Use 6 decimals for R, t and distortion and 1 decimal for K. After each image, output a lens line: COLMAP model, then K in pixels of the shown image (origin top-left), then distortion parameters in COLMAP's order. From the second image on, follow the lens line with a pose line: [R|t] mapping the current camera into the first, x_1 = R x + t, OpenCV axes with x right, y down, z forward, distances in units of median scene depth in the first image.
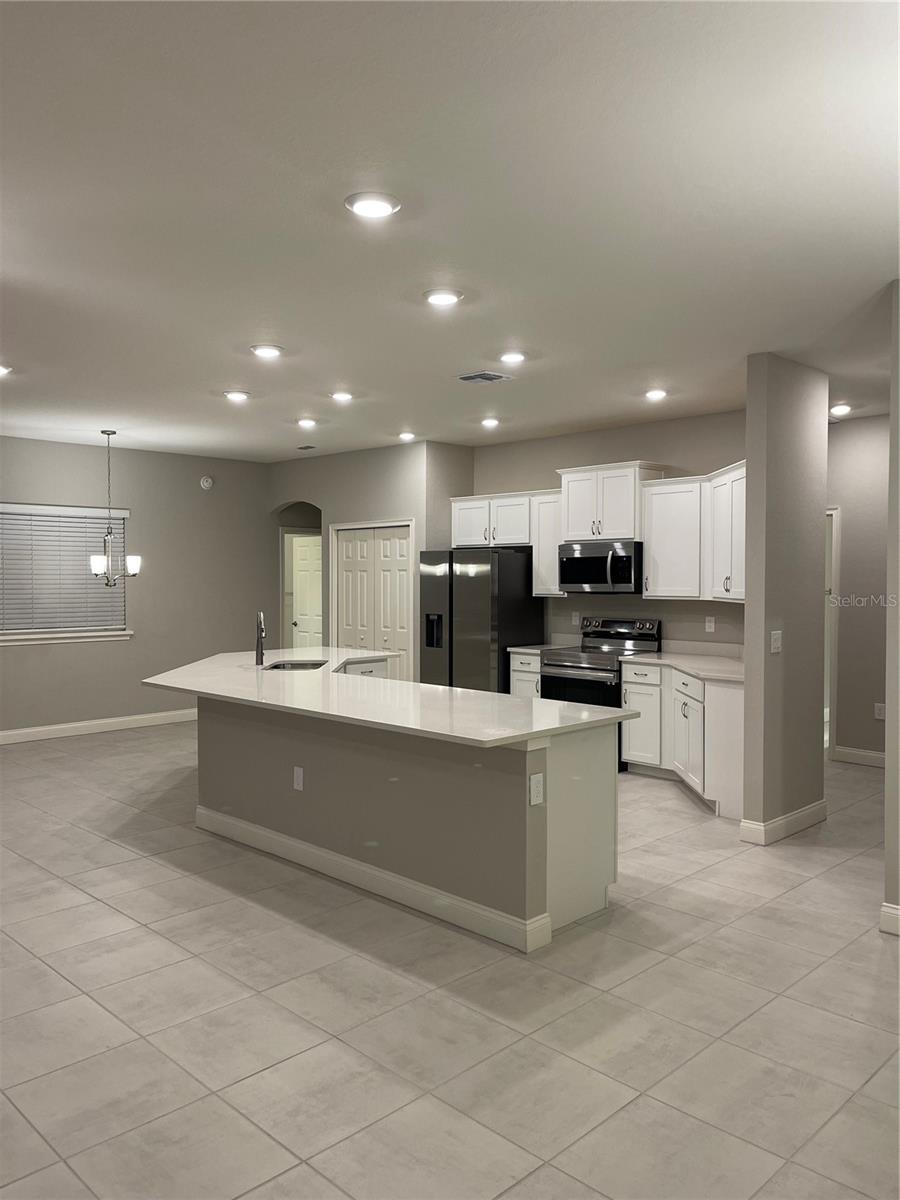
lens RADIAL K [[917.3, 0, 446.0], [0, 917.3, 596.7], [0, 0, 1]] dist [0.066184, -0.089877]
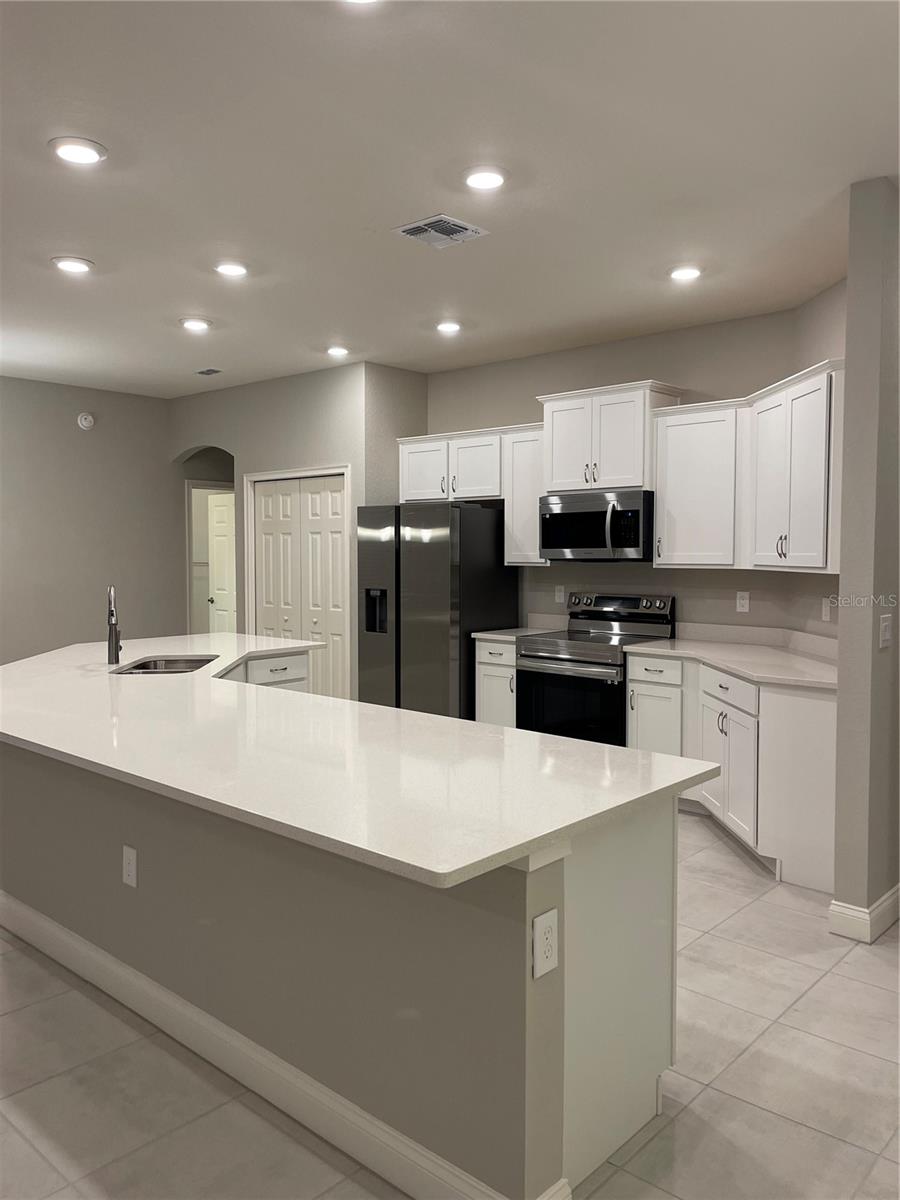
lens RADIAL K [[917.3, 0, 451.1], [0, 917.3, 599.3], [0, 0, 1]] dist [0.066184, -0.089877]
pose [[0.998640, -0.002662, 0.052061, 0.011390], [0.001004, 0.999492, 0.031847, 0.003880], [-0.052120, -0.031751, 0.998136, 0.267474]]
